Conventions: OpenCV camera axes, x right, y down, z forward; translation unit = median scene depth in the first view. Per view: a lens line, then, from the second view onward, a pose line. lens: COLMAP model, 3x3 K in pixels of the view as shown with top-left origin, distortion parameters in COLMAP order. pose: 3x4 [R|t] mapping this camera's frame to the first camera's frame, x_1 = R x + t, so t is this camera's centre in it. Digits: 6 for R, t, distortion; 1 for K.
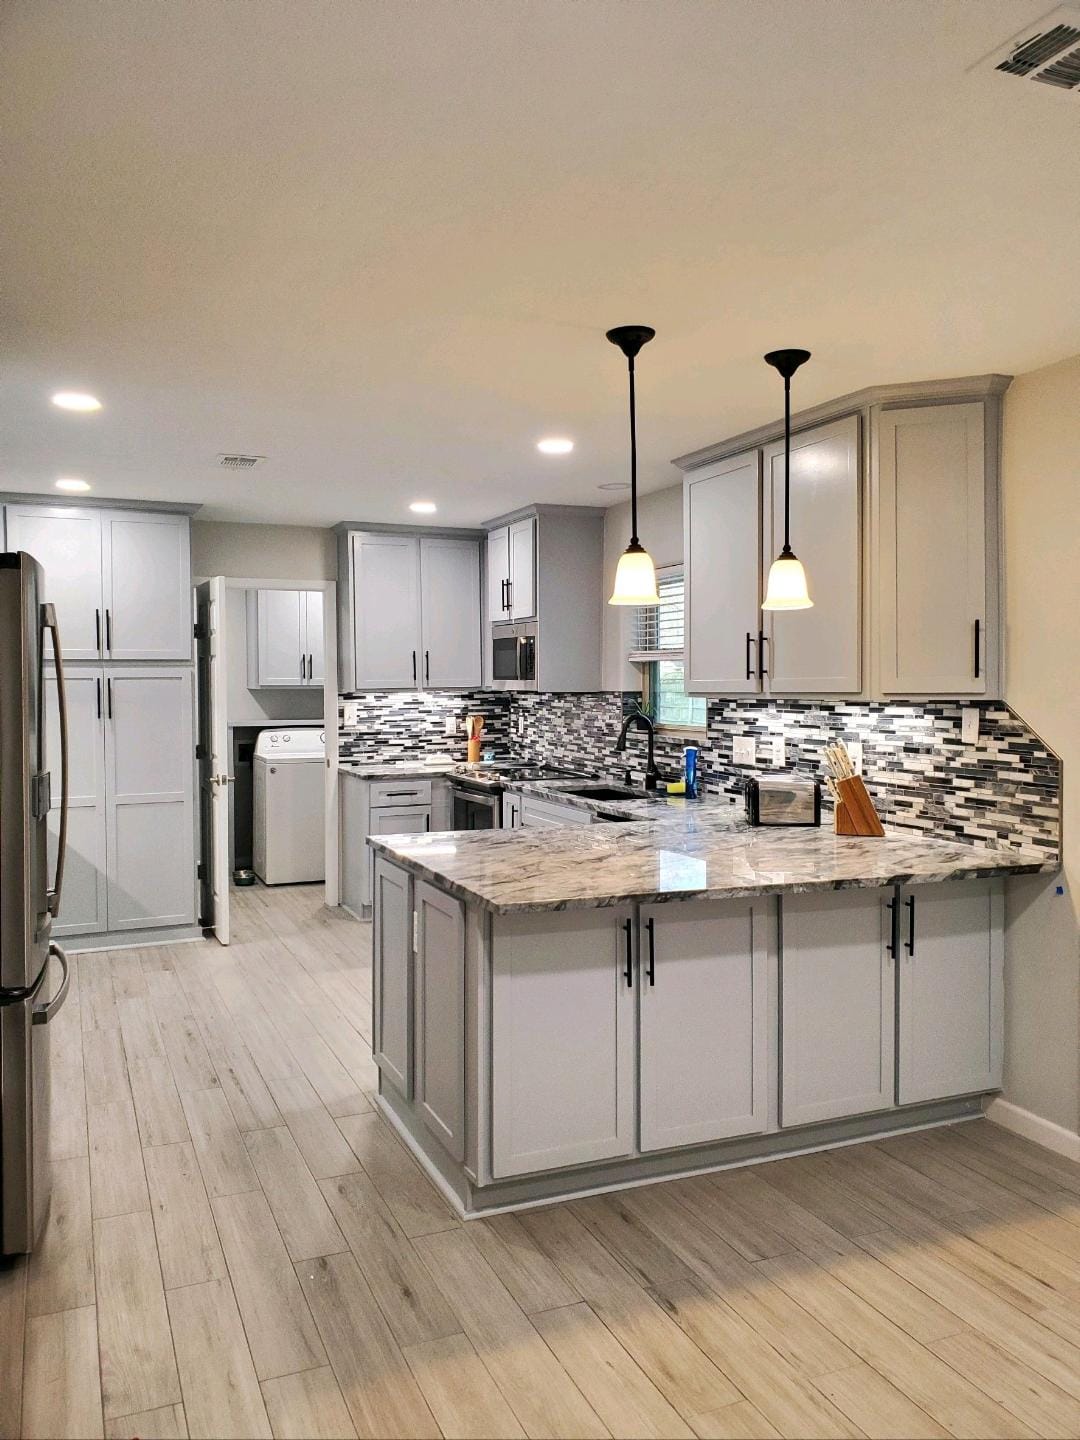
lens RADIAL K [[1076.7, 0, 541.0], [0, 1076.7, 713.1], [0, 0, 1]] dist [0.011217, 0.002511]
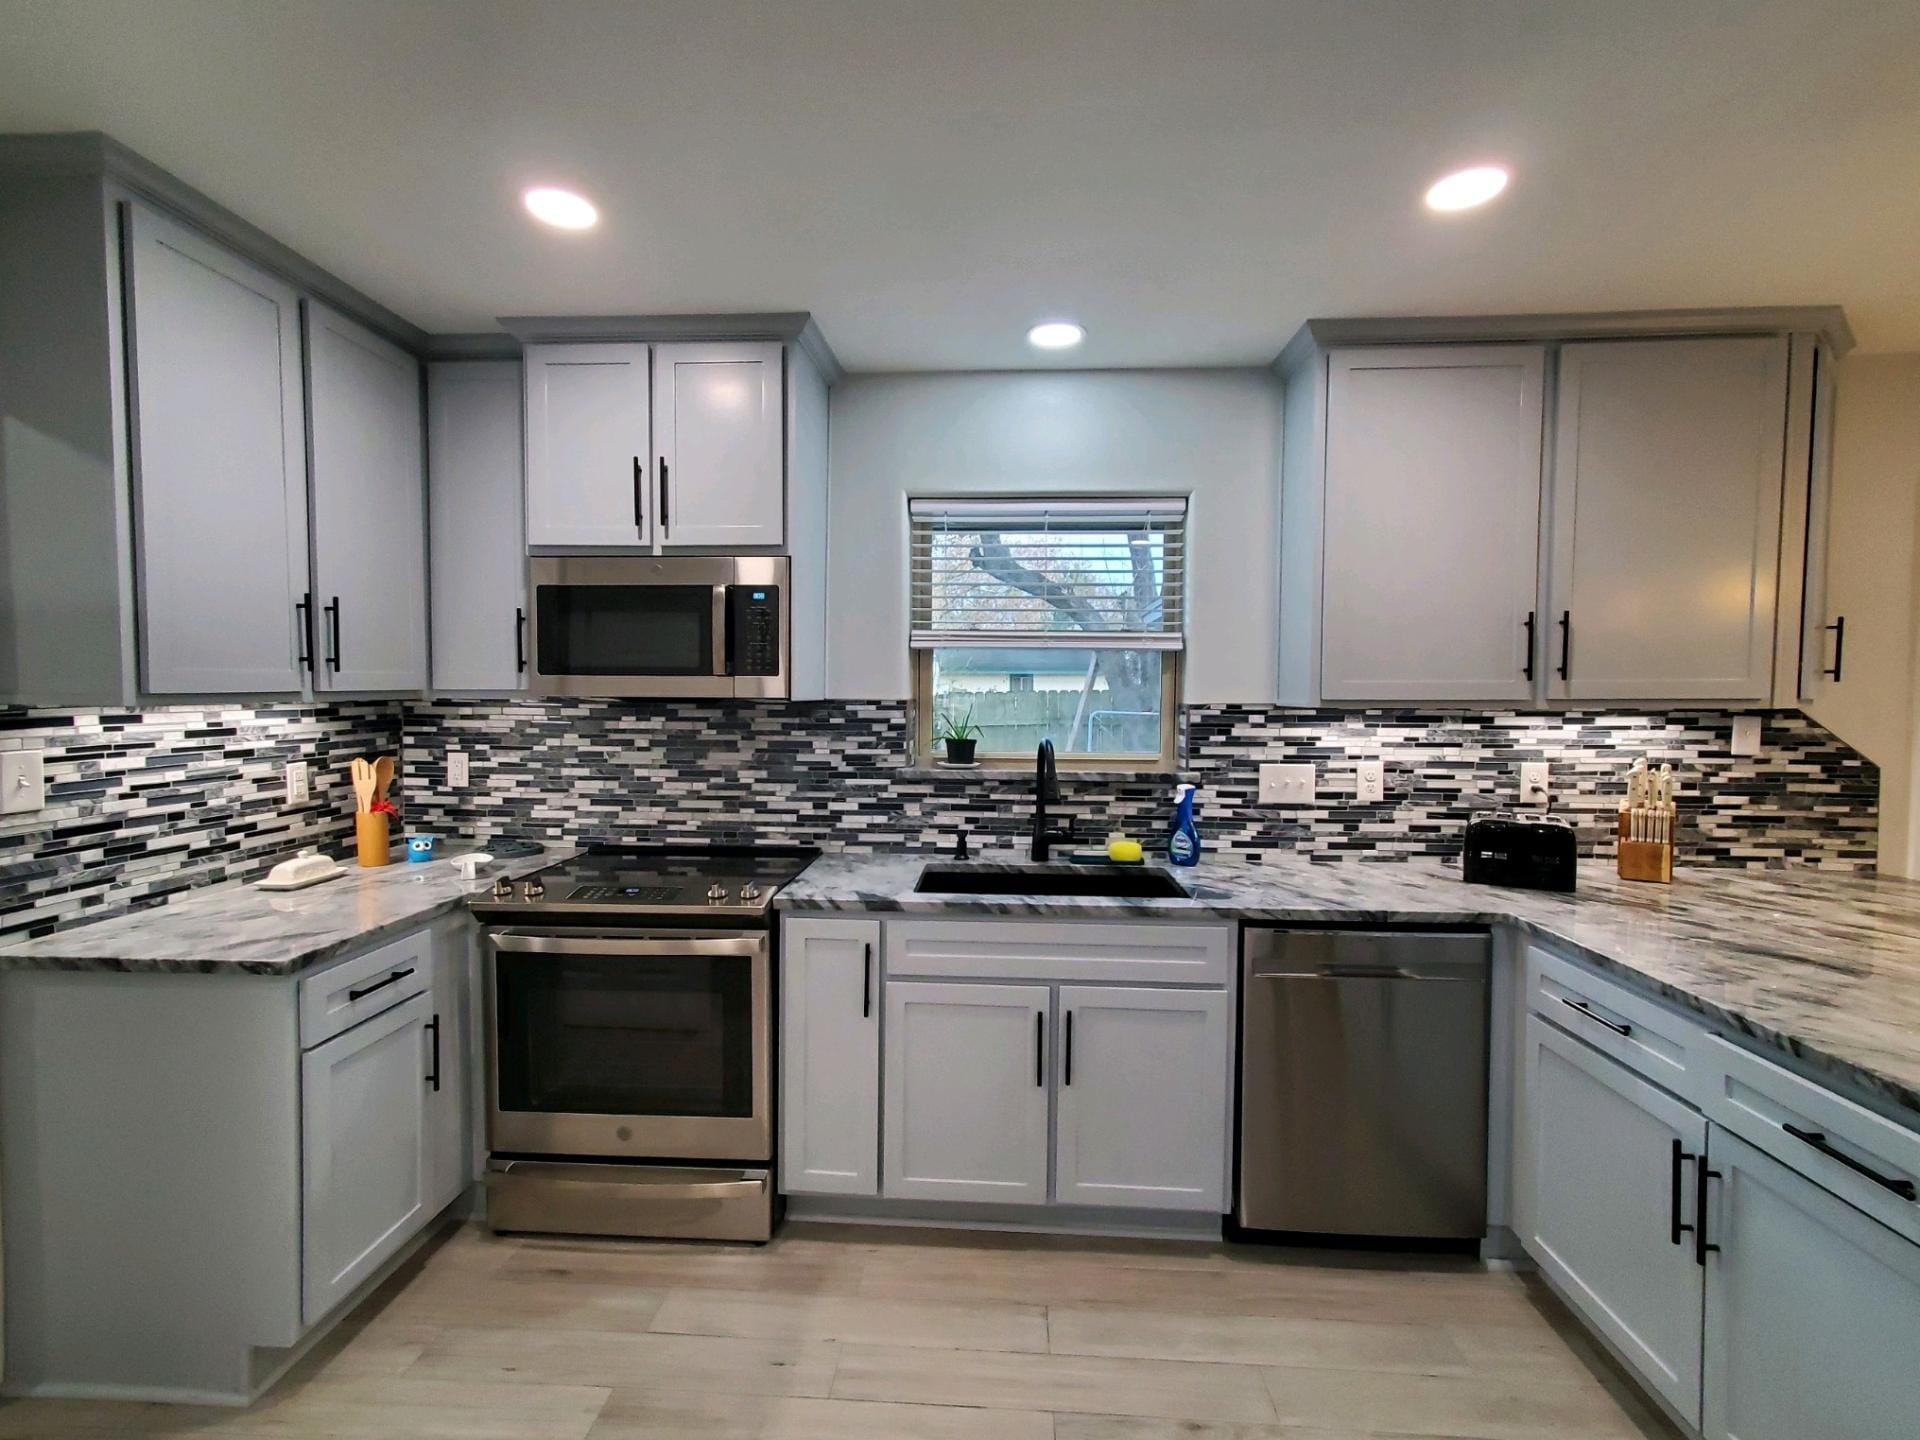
lens RADIAL K [[887.6, 0, 955.2], [0, 887.6, 710.8], [0, 0, 1]] dist [0.010389, 0.000450]
pose [[0.451721, -0.015848, 0.892018, -0.441089], [0.020558, 0.999762, 0.007351, -0.022005], [-0.891922, 0.015017, 0.451939, 0.979270]]
